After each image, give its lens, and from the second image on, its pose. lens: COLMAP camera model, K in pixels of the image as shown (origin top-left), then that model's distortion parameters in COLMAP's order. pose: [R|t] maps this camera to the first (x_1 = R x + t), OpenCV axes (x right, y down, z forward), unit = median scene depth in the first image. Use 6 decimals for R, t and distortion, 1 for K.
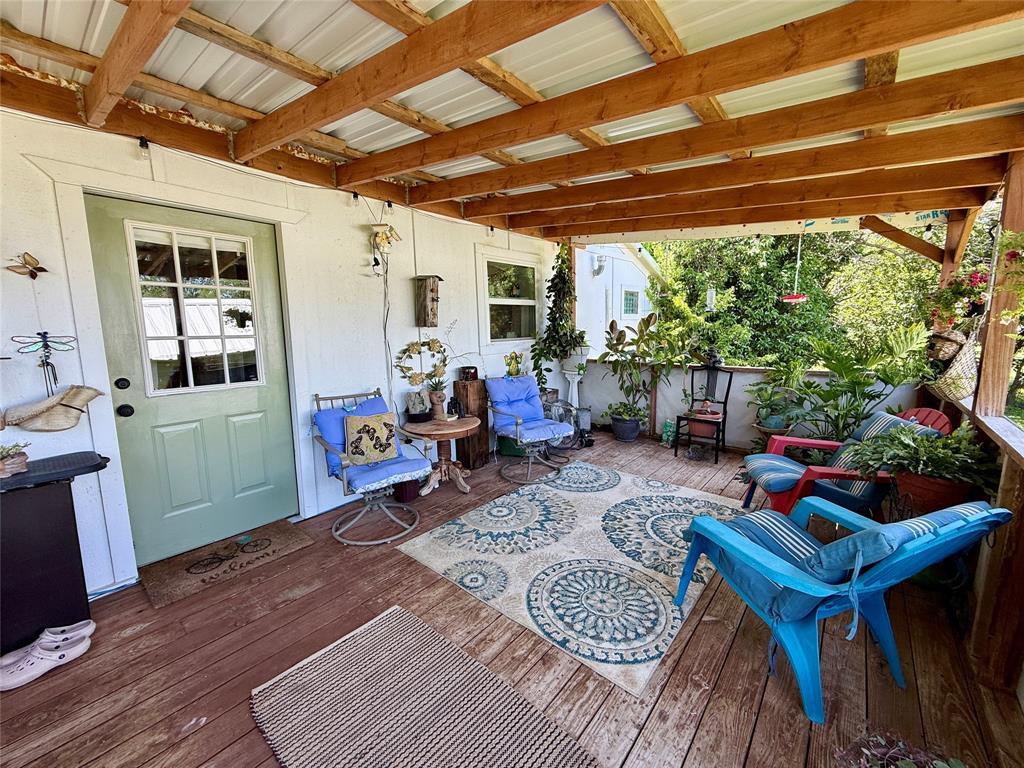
lens RADIAL K [[407.9, 0, 506.5], [0, 407.9, 376.1], [0, 0, 1]] dist [0.000941, -0.000251]
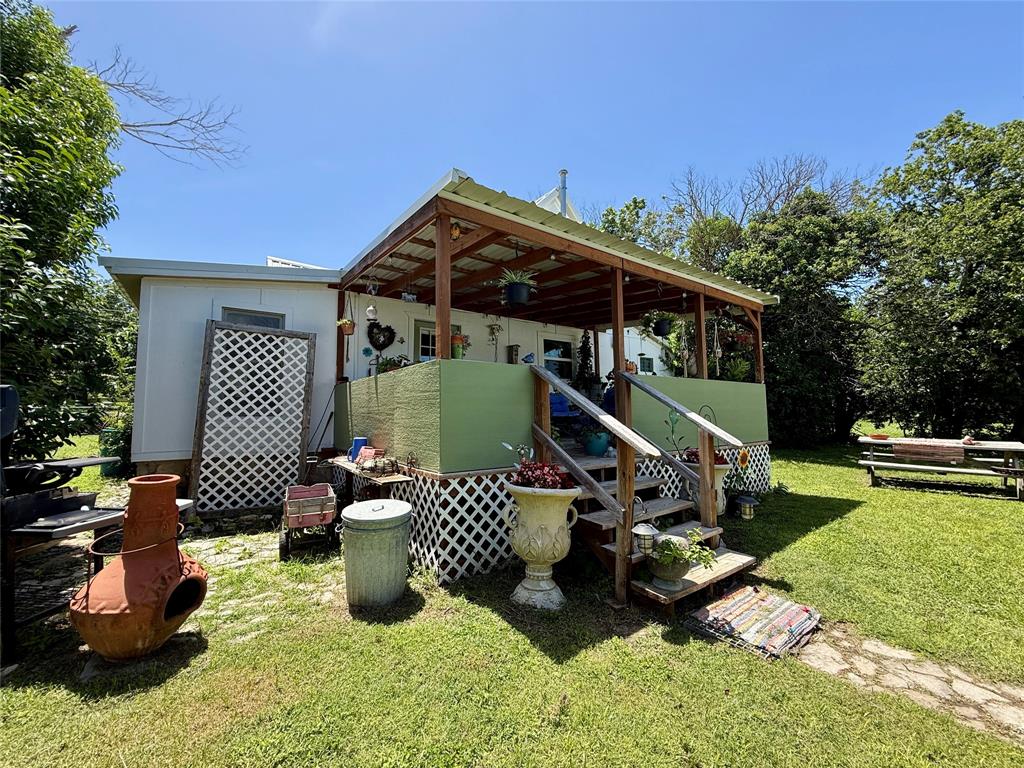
lens RADIAL K [[407.9, 0, 510.7], [0, 407.9, 383.9], [0, 0, 1]] dist [0.000941, -0.000251]
pose [[0.975663, -0.026438, -0.217676, 0.223694], [-0.019403, 0.978401, -0.205801, 0.348486], [0.218415, 0.205016, 0.954077, -0.905636]]
